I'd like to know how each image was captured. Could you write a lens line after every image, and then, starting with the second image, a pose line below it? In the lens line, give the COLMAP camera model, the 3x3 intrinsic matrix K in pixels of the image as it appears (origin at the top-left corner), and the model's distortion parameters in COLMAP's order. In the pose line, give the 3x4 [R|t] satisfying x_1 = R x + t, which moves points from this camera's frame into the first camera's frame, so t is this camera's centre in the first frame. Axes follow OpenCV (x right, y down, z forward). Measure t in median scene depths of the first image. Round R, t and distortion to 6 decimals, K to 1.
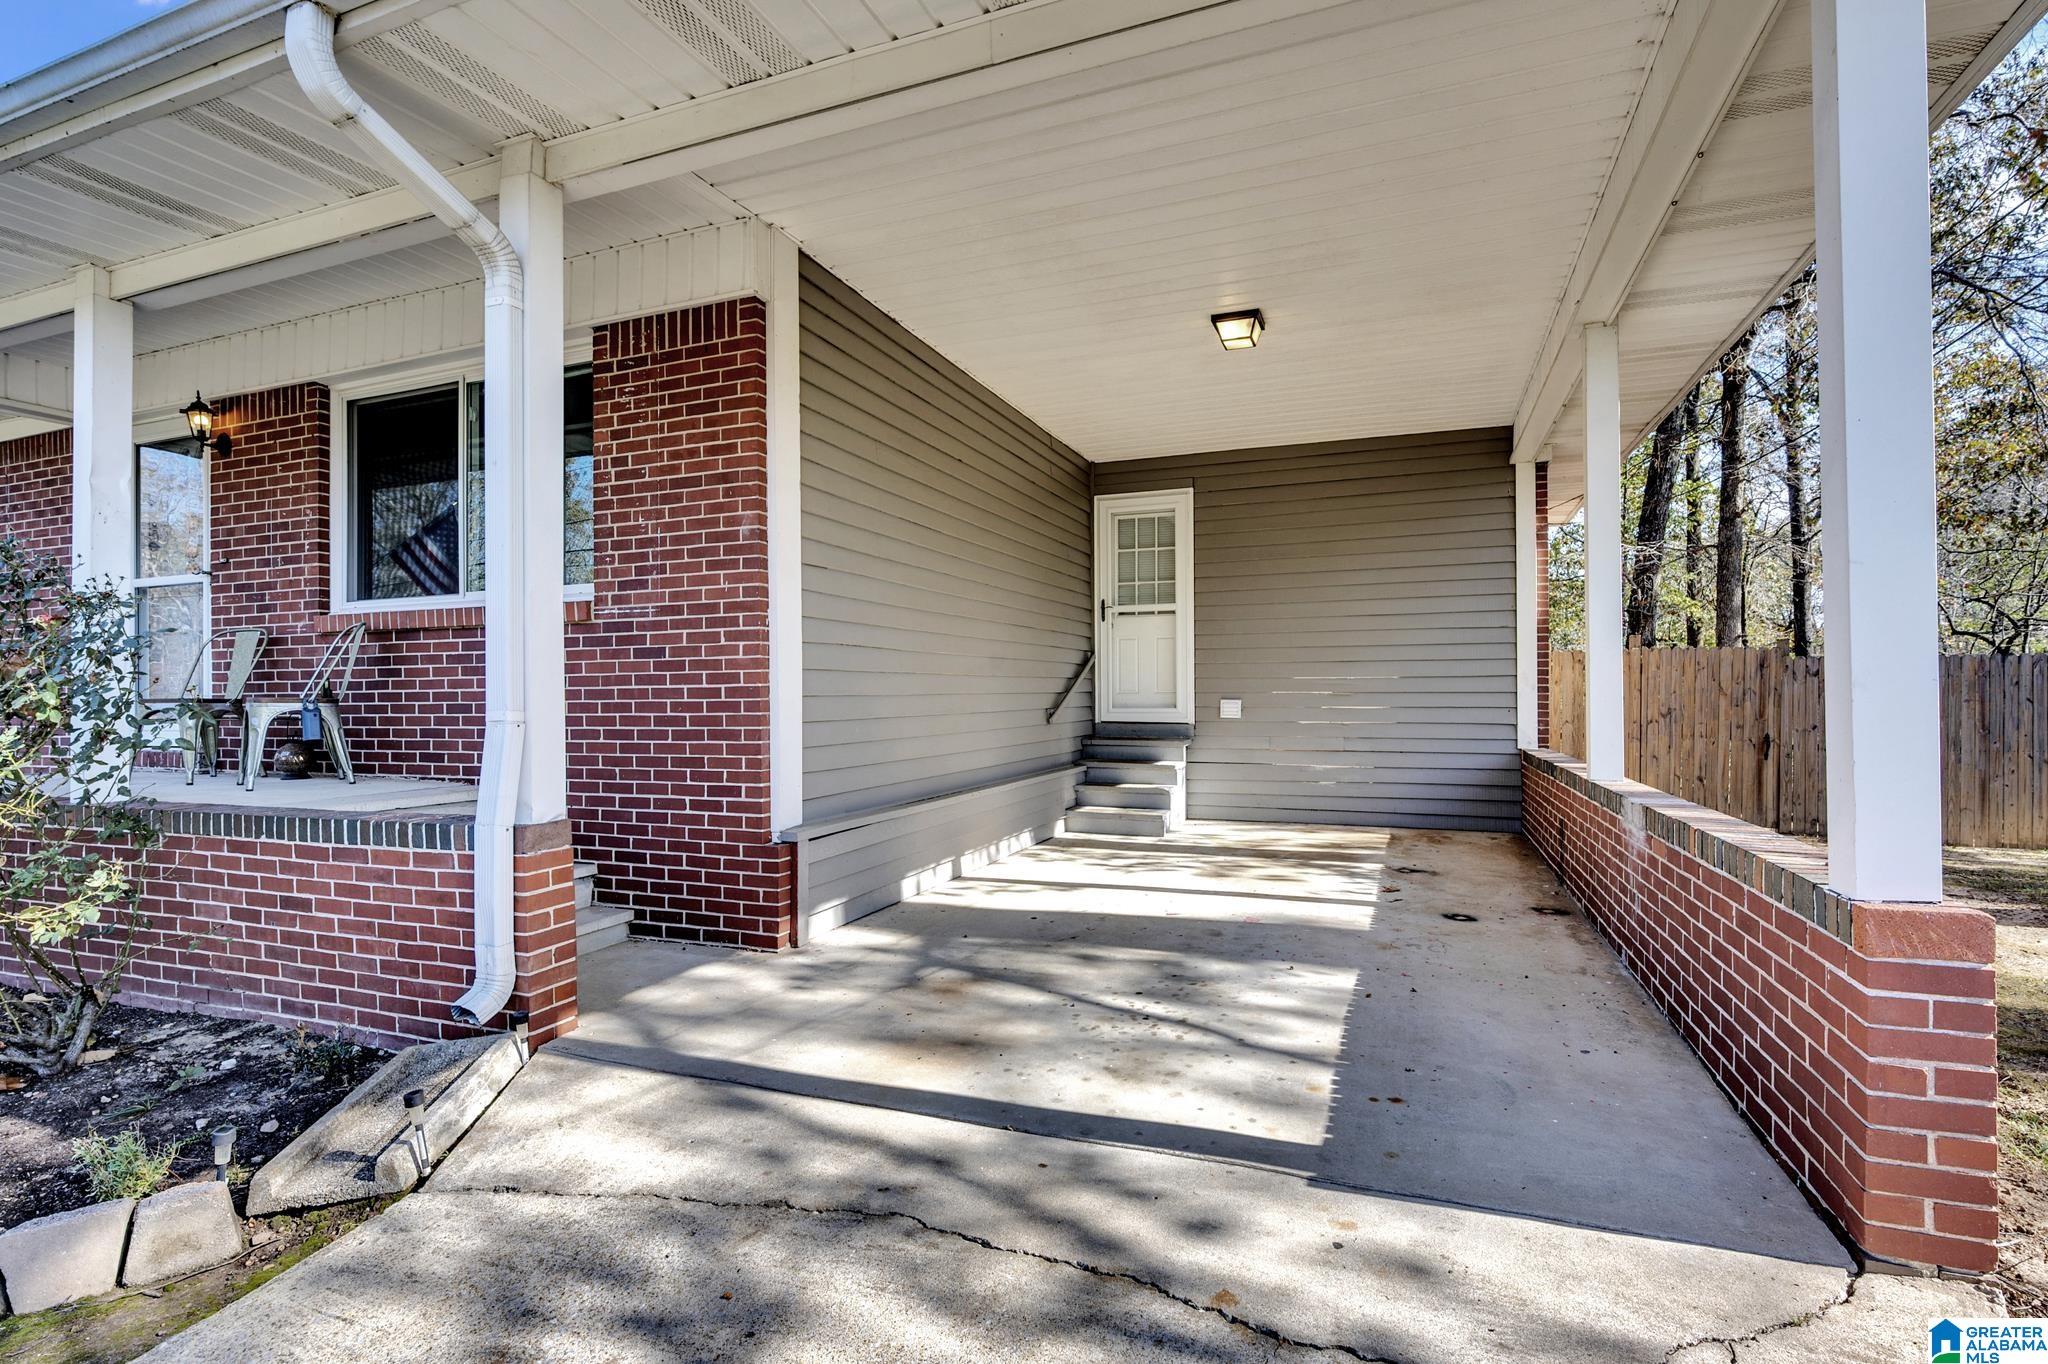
lens RADIAL K [[981.2, 0, 1016.3], [0, 981.2, 691.4], [0, 0, 1]] dist [-0.003767, -0.000300]
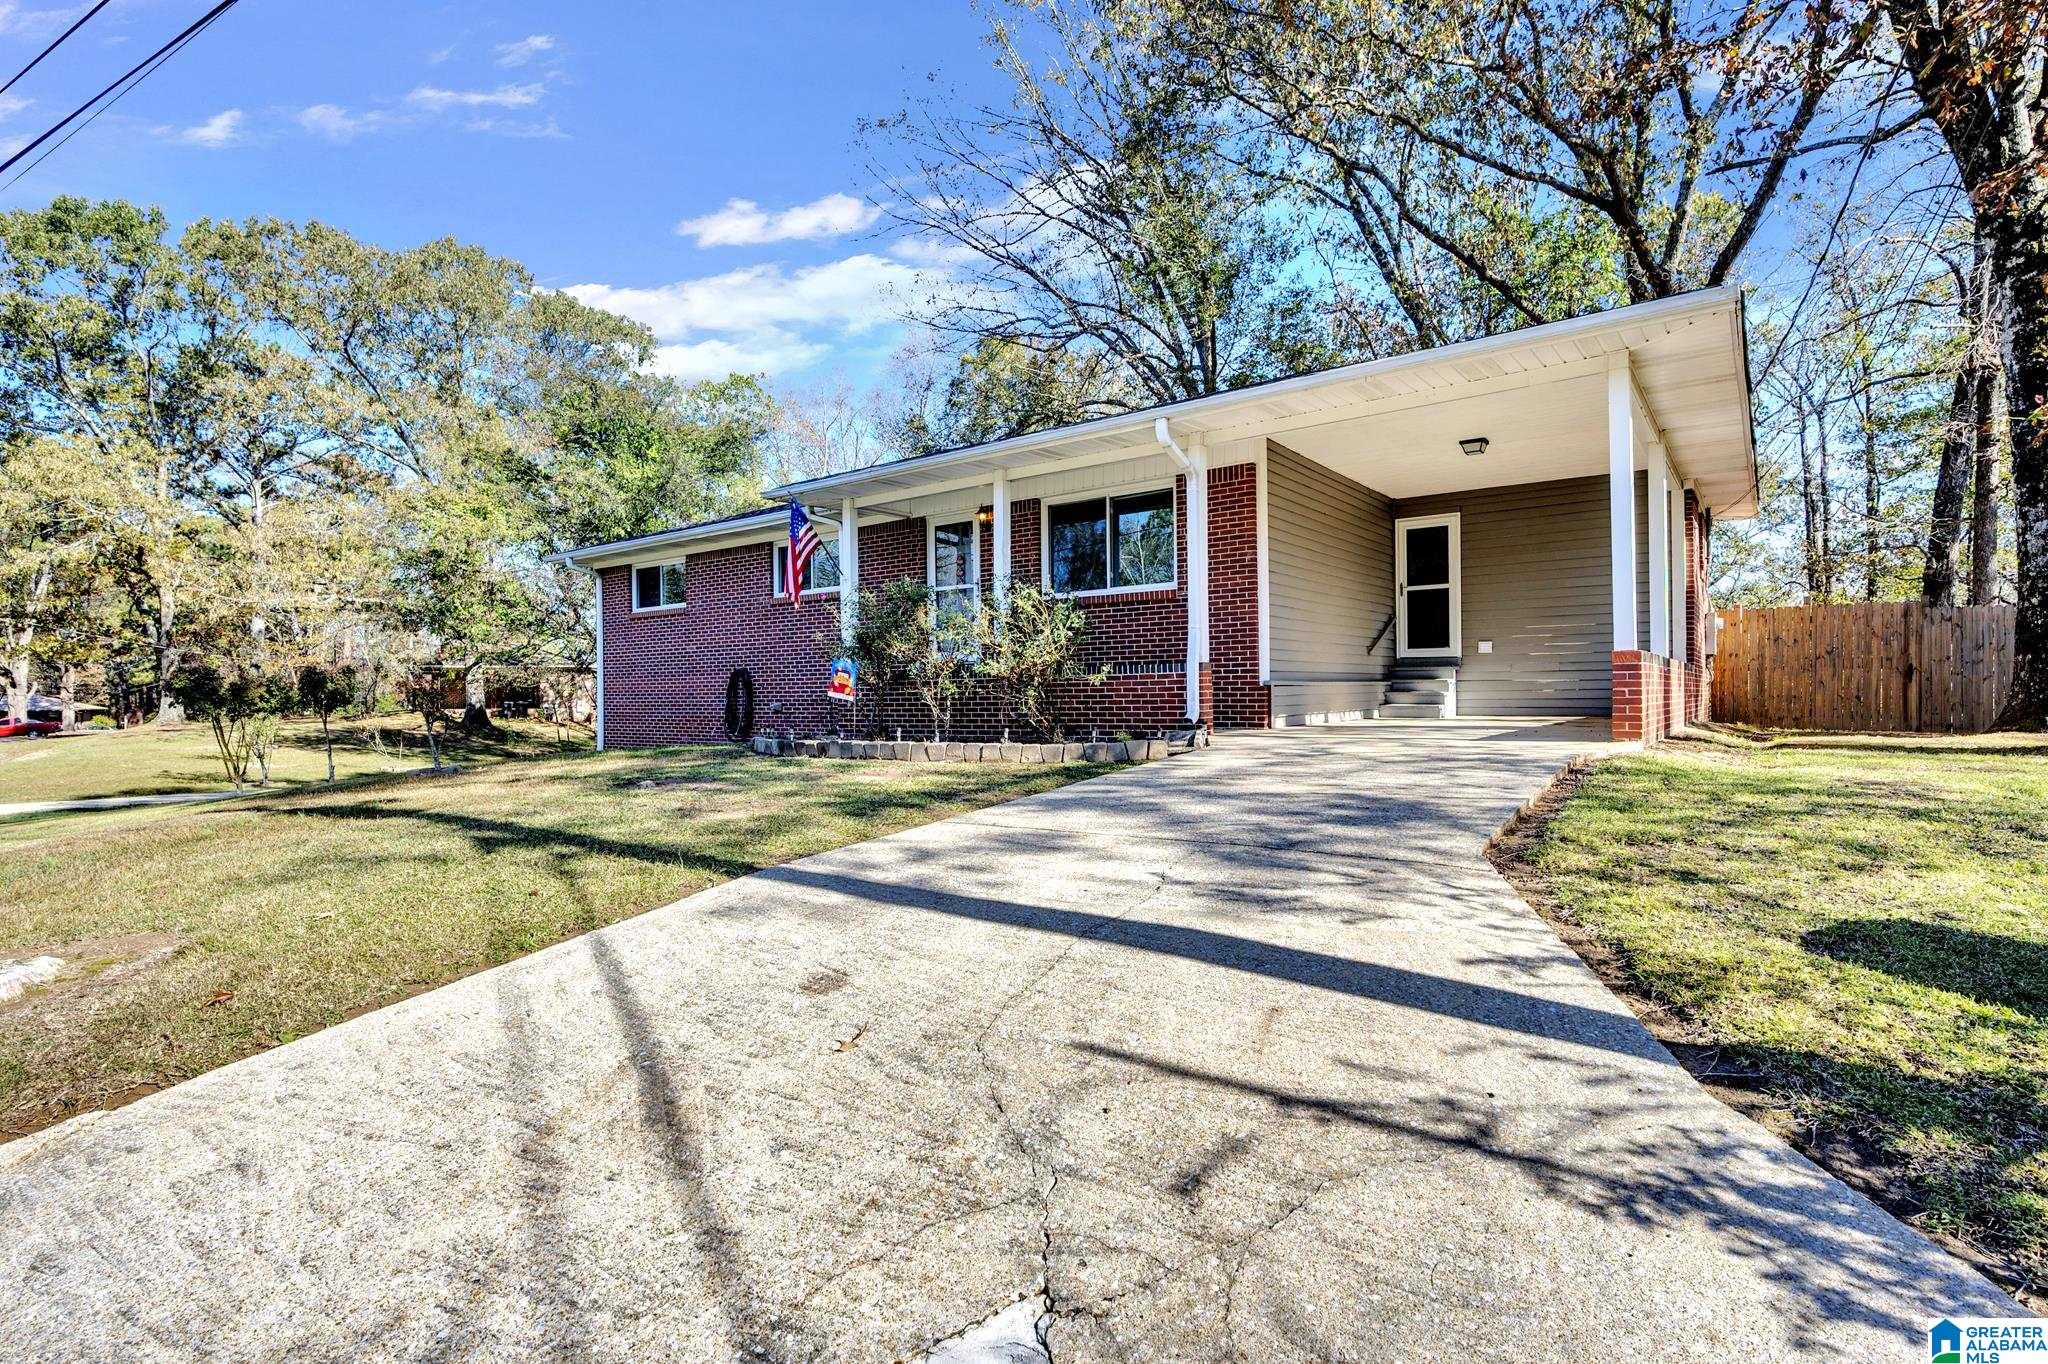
lens RADIAL K [[981.2, 0, 1016.3], [0, 981.2, 691.4], [0, 0, 1]] dist [-0.003767, -0.000300]
pose [[0.961249, -0.002316, -0.275672, -0.088494], [0.004241, 0.999971, 0.006387, 0.083748], [0.275649, -0.007309, 0.961231, -0.845780]]
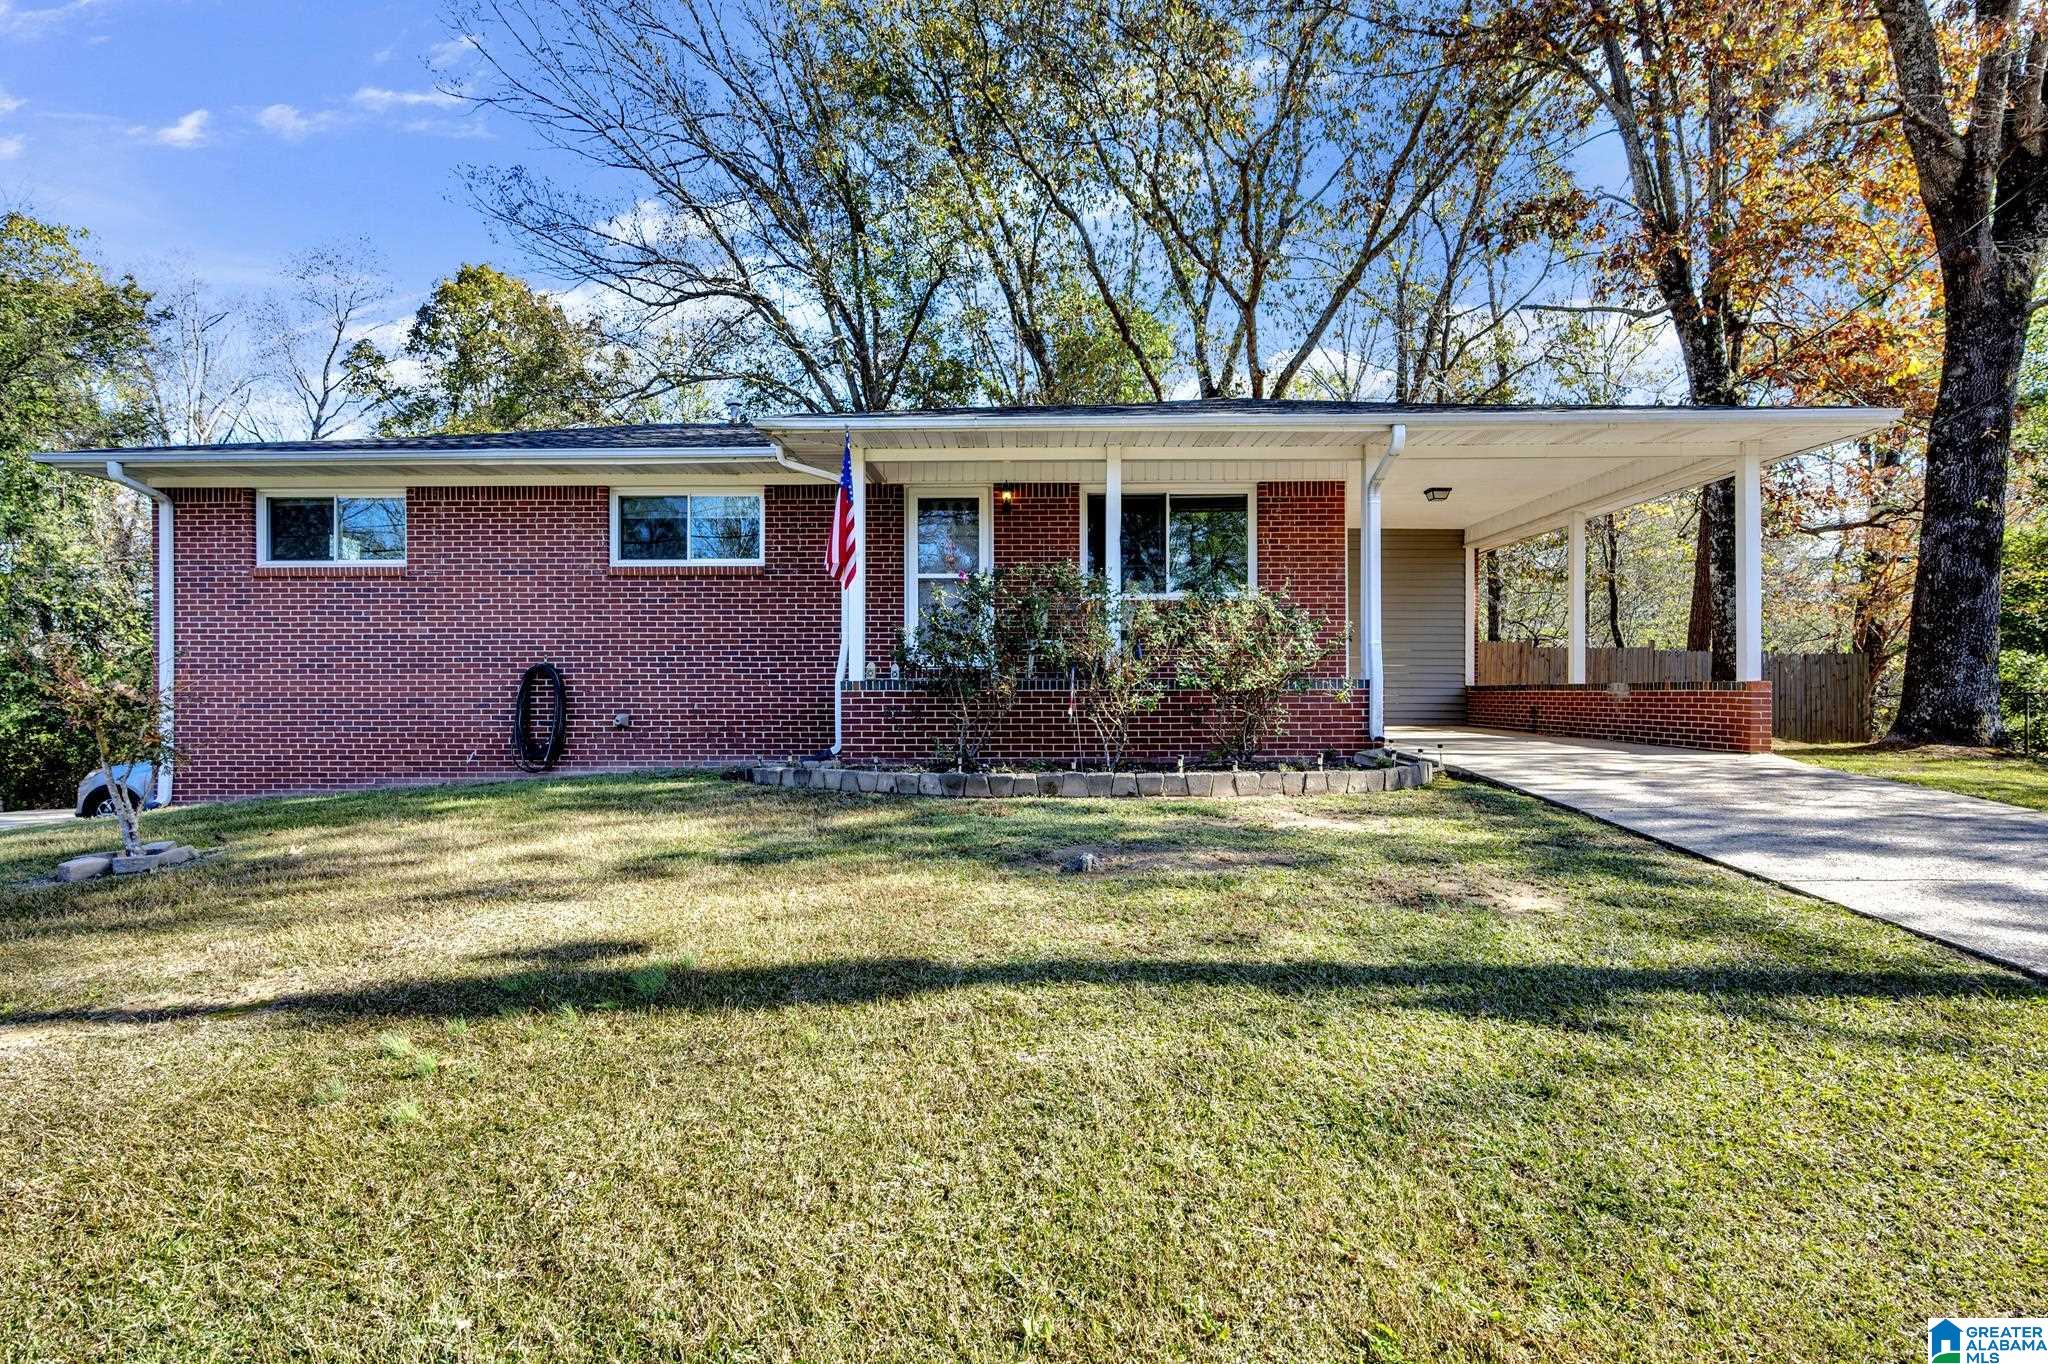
lens RADIAL K [[937.8, 0, 1024.0], [0, 937.8, 682.0], [0, 0, 1]] dist [0.001172, 0.000417]
pose [[0.942568, 0.013937, 0.333724, -1.004684], [-0.013096, 0.999903, -0.004771, 0.069657], [-0.333758, 0.000127, 0.942659, -0.533855]]
